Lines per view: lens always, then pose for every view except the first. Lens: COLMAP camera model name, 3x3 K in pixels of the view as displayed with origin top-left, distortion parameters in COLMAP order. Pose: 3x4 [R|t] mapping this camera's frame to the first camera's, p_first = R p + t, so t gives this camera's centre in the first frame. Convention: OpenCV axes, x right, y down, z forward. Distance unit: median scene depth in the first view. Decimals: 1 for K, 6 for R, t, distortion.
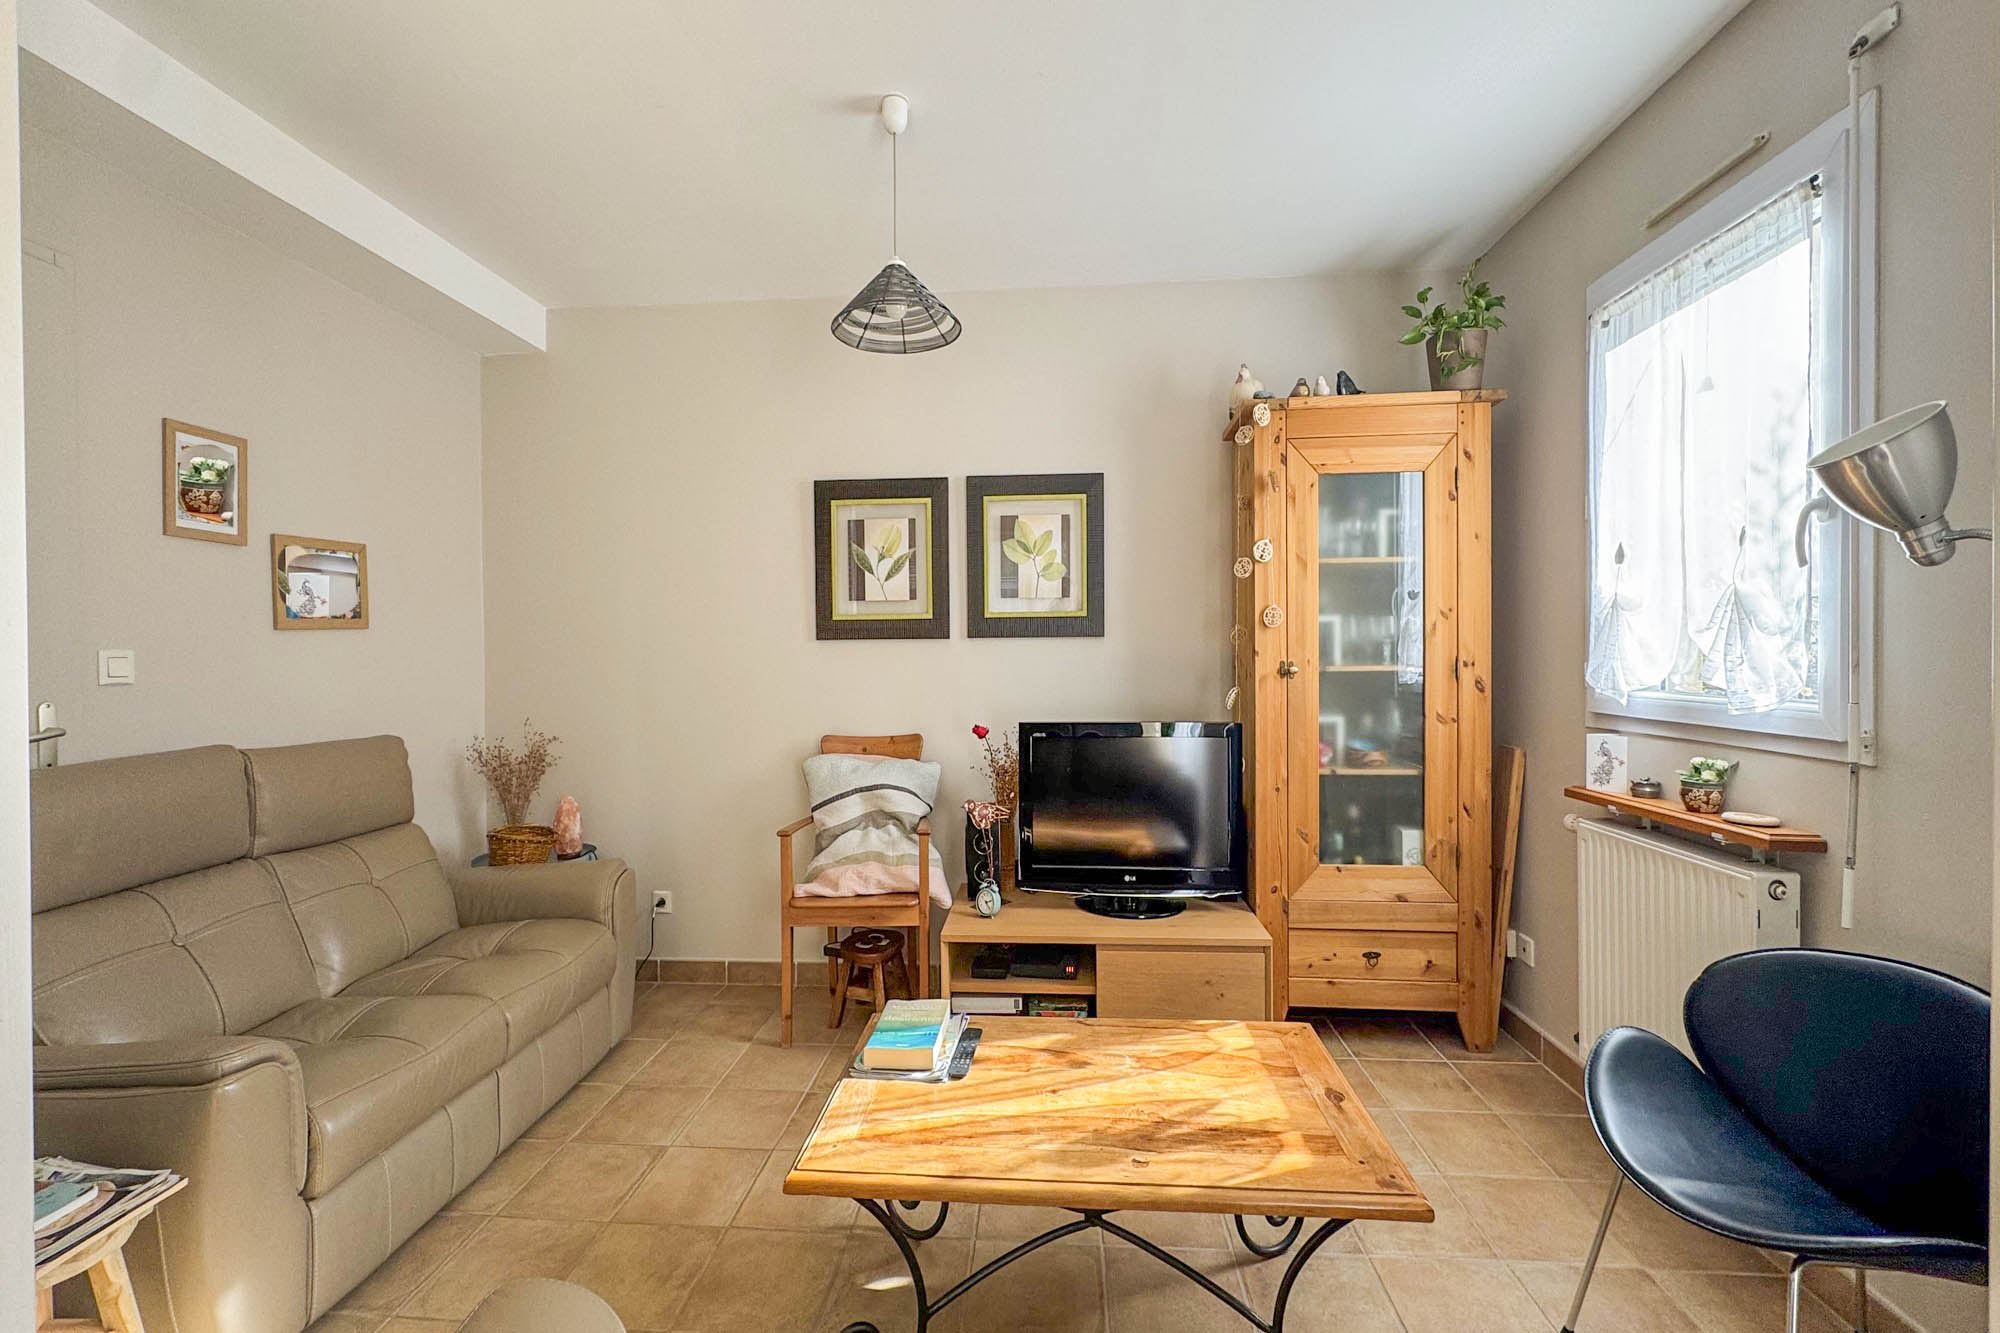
lens RADIAL K [[794.3, 0, 995.0], [0, 794.3, 663.5], [0, 0, 1]] dist [-0.001033, 0.000767]
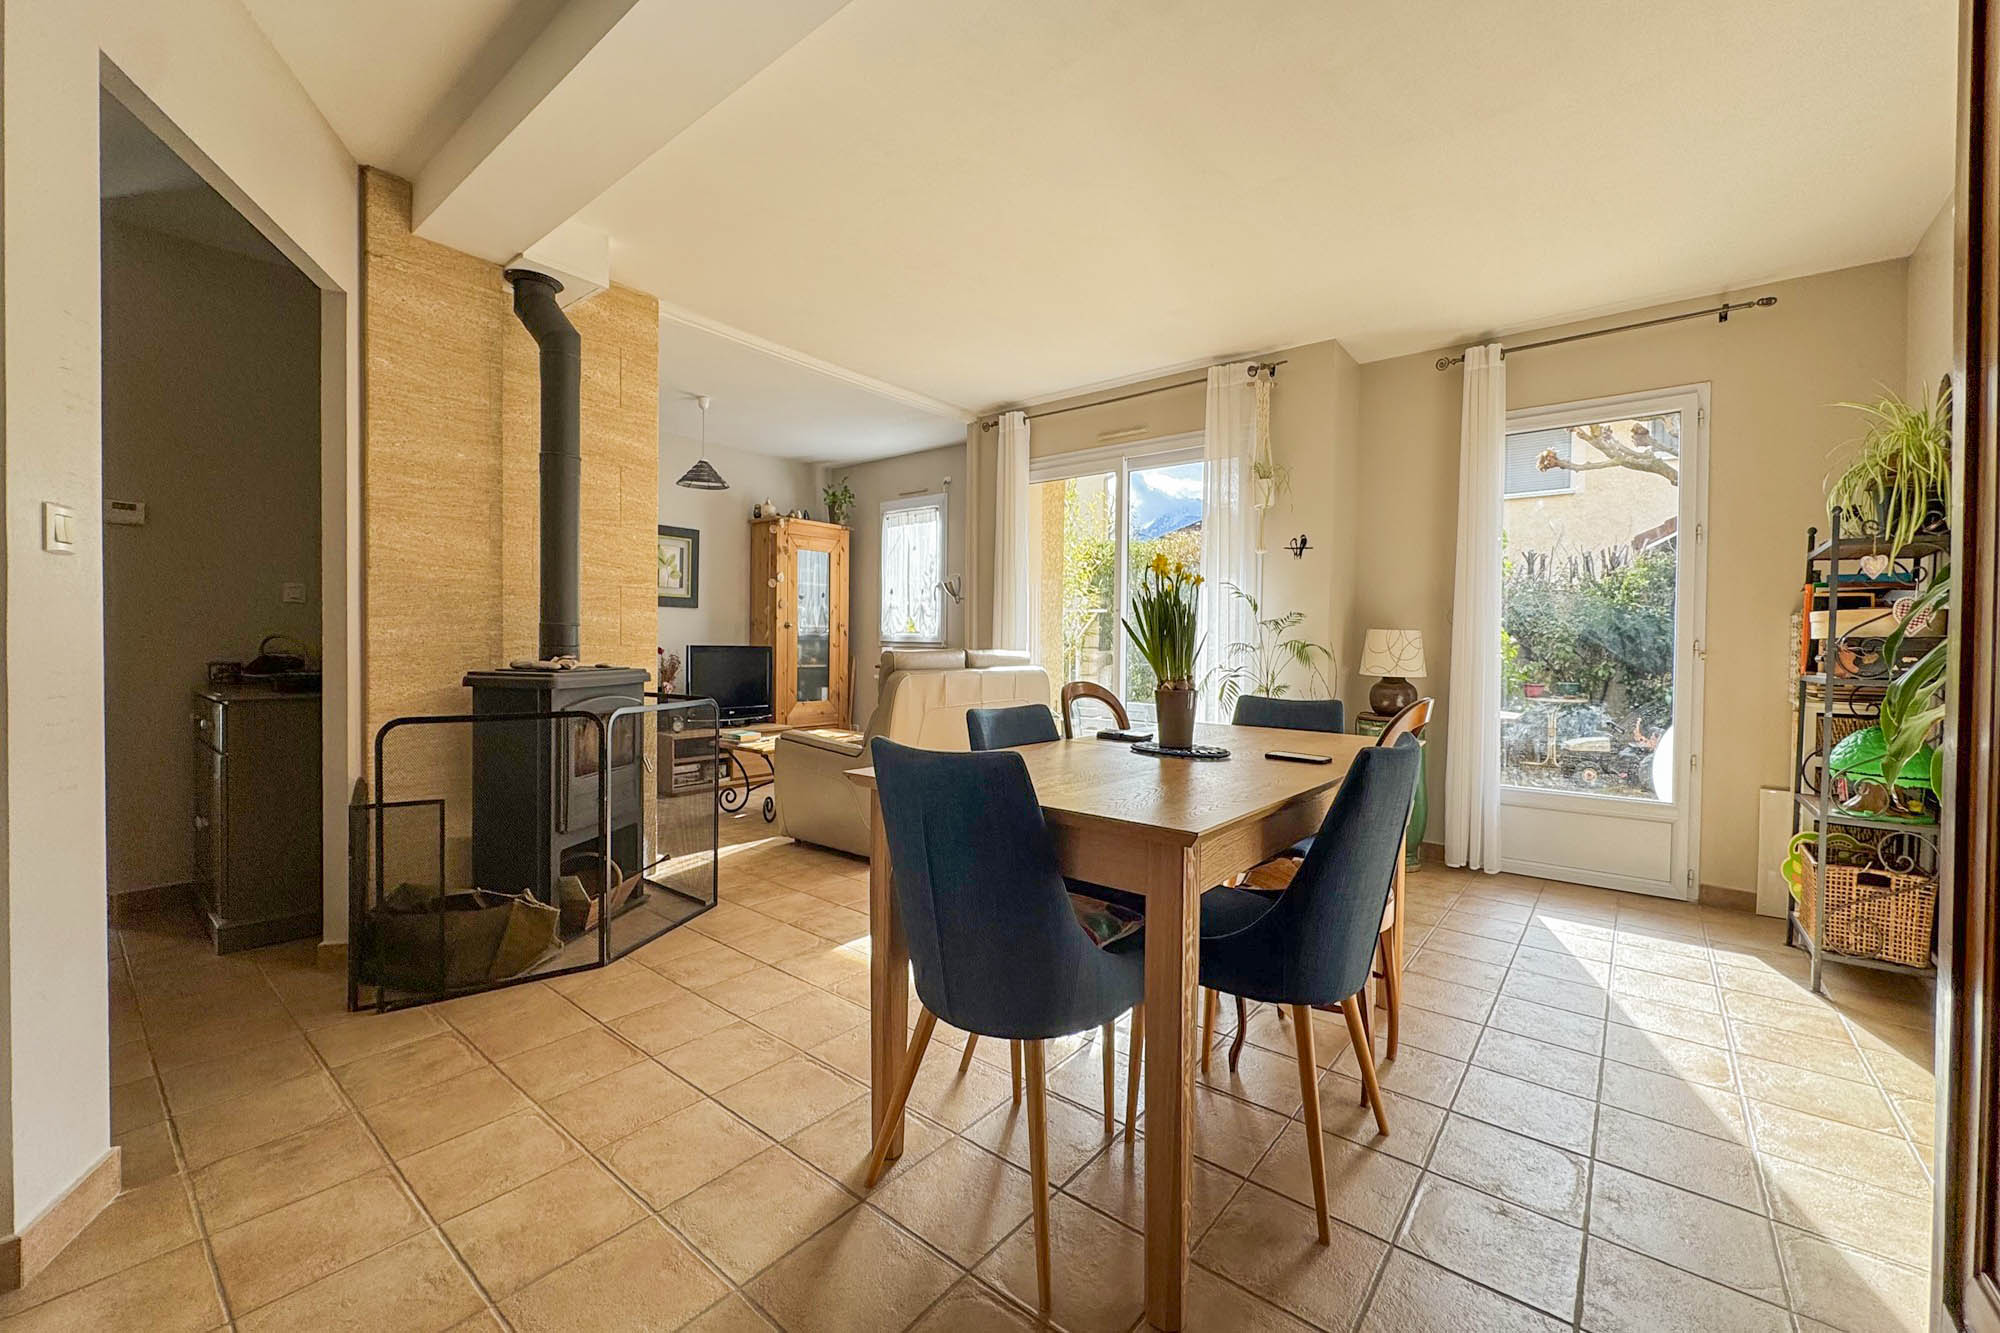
lens RADIAL K [[794.3, 0, 995.7], [0, 794.3, 659.5], [0, 0, 1]] dist [-0.001033, 0.000767]
pose [[0.576127, 0.003062, 0.817355, -1.119905], [-0.008798, 0.999958, 0.002455, 0.089179], [-0.817313, -0.008606, 0.576130, -0.845741]]
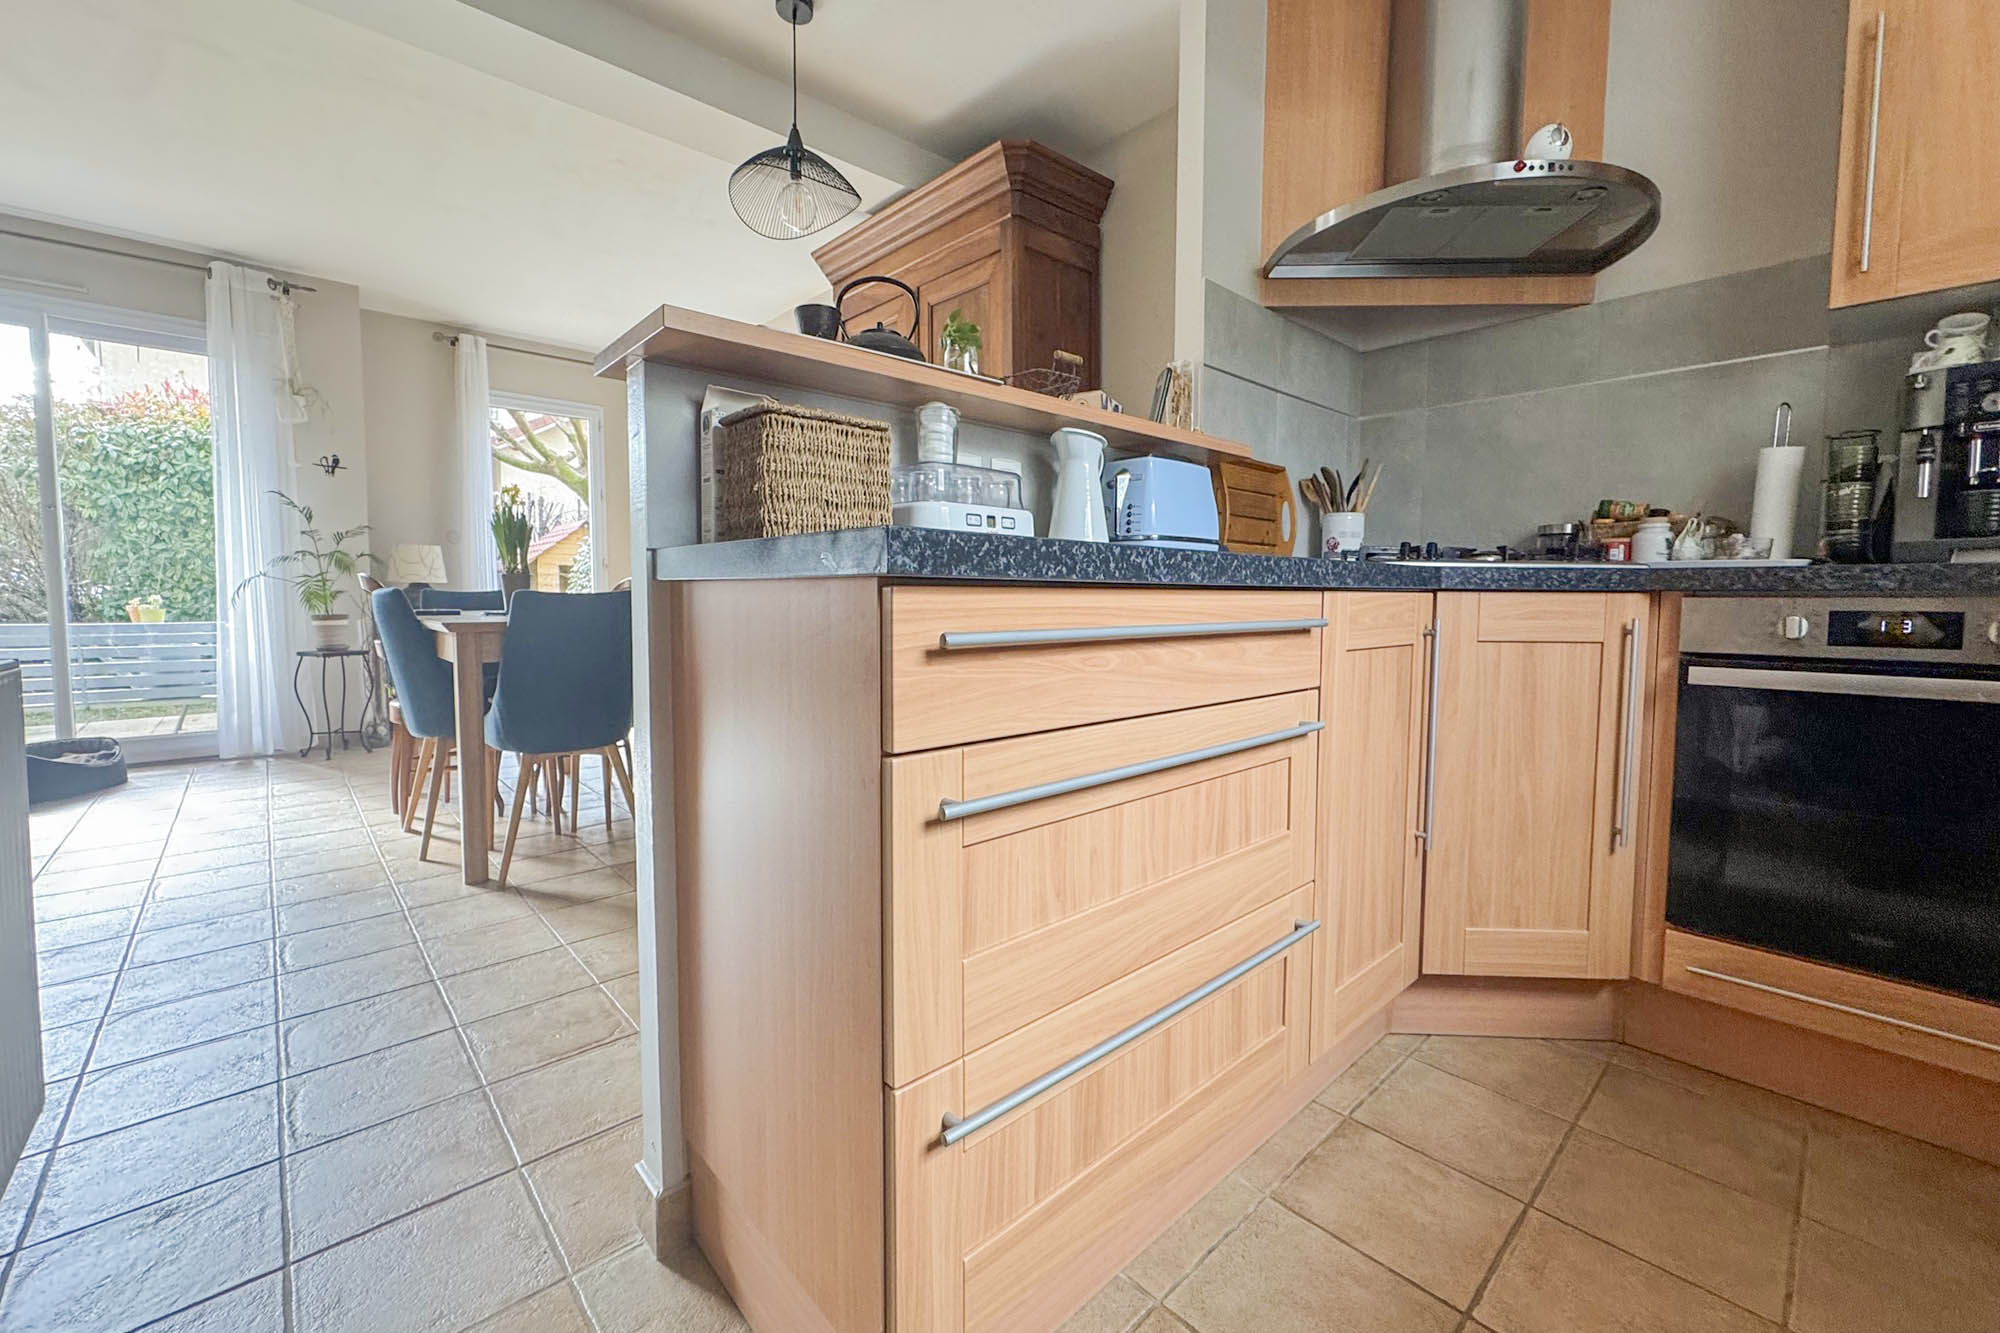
lens RADIAL K [[794.3, 0, 997.6], [0, 794.3, 668.8], [0, 0, 1]] dist [-0.001033, 0.000767]
pose [[-0.729944, -0.055827, 0.681223, -1.657616], [0.018864, 0.994634, 0.101725, 0.147671], [-0.683246, 0.087104, -0.724974, -0.237208]]
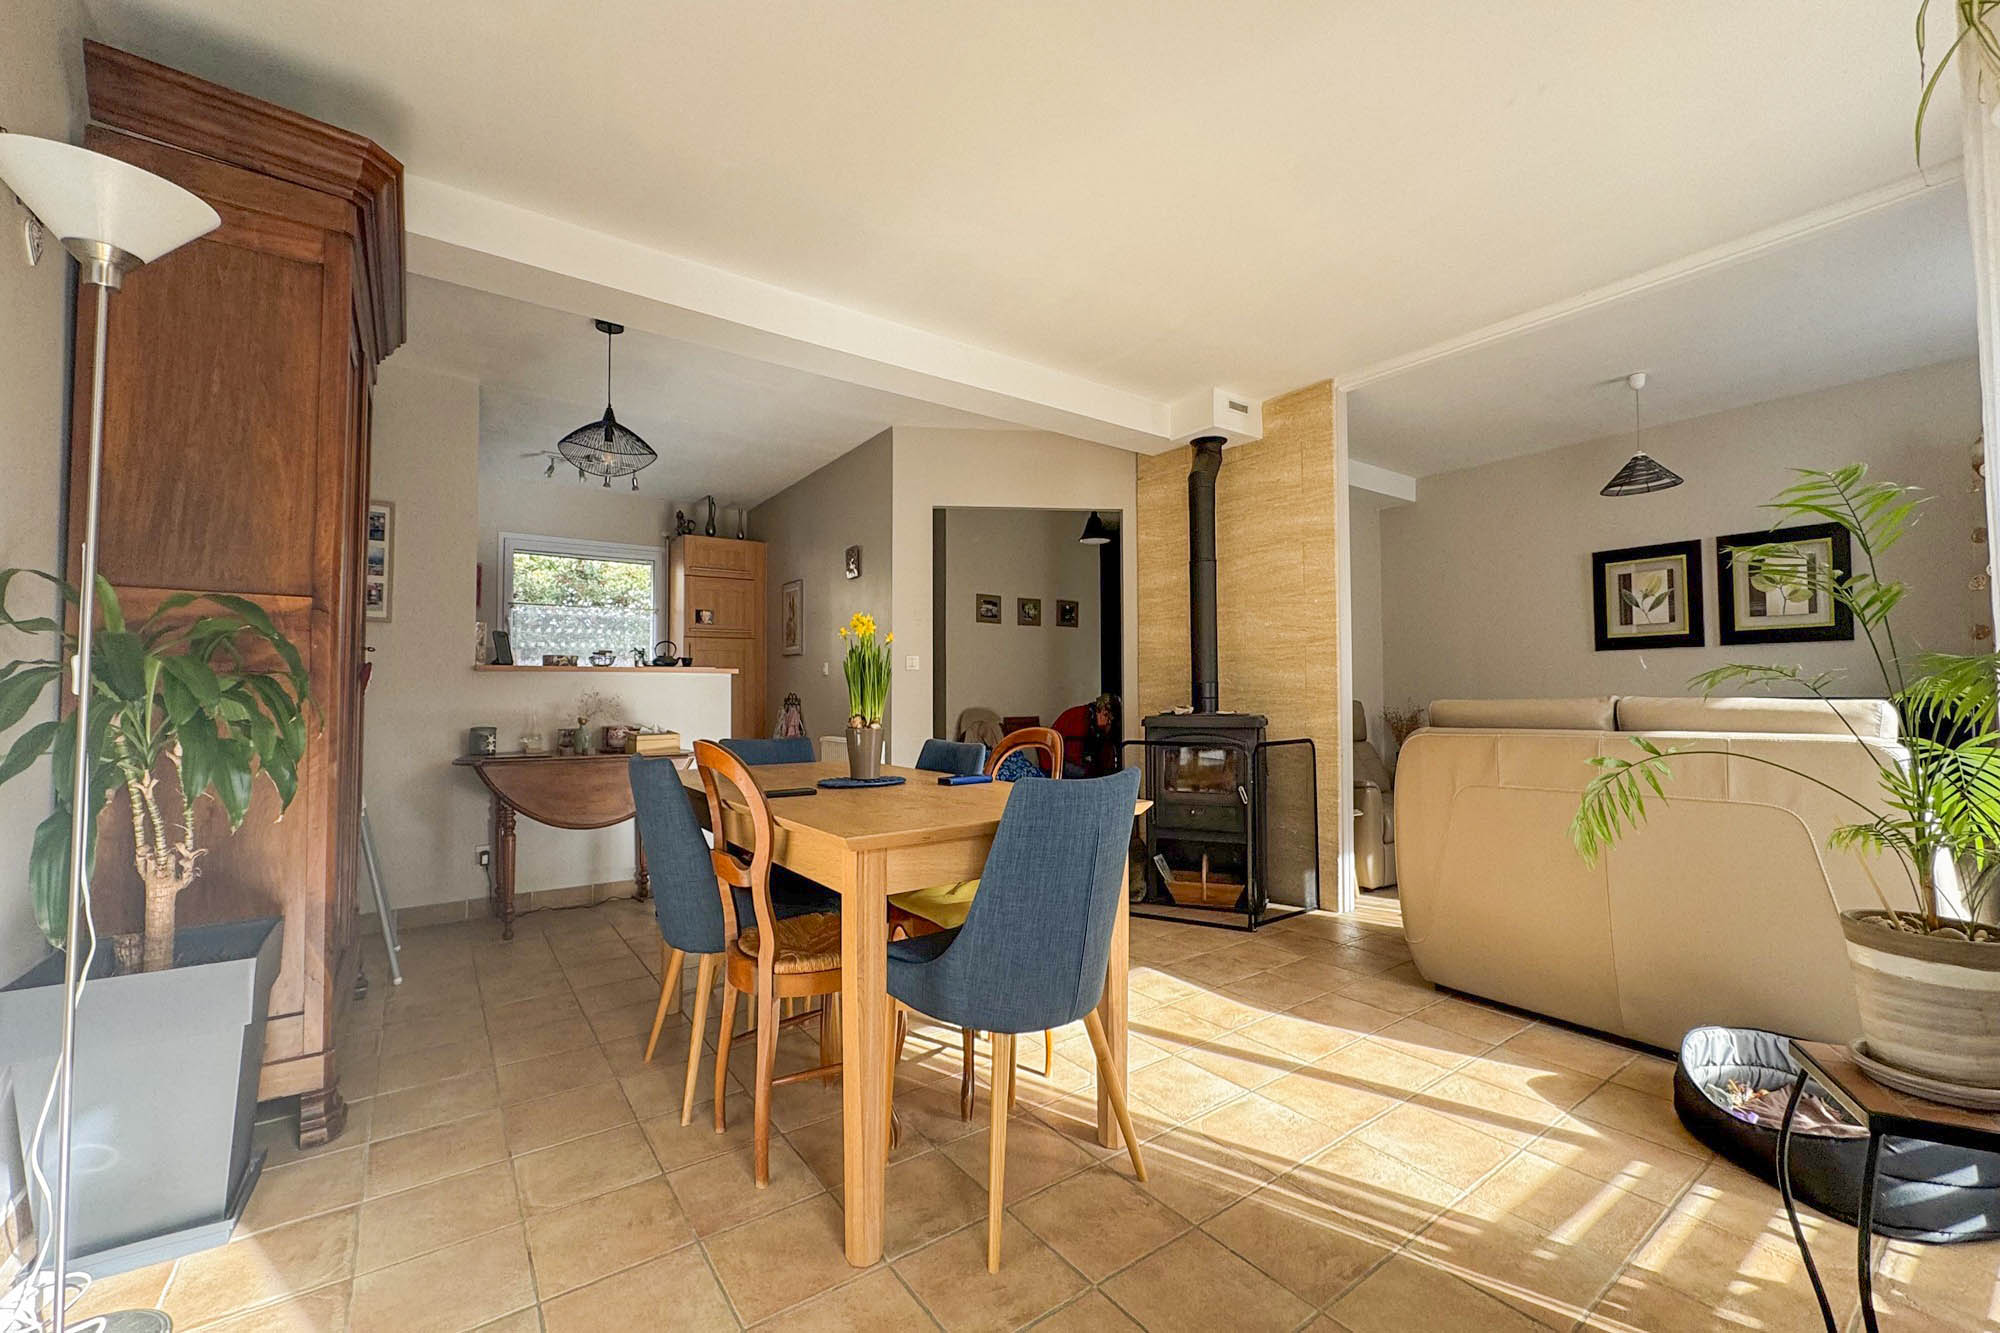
lens RADIAL K [[794.3, 0, 999.5], [0, 794.3, 669.2], [0, 0, 1]] dist [-0.001033, 0.000767]
pose [[0.643090, -0.019905, -0.765532, 0.235881], [-0.013674, 0.999204, -0.037468, 0.086303], [0.765669, 0.034563, 0.642306, -0.981362]]
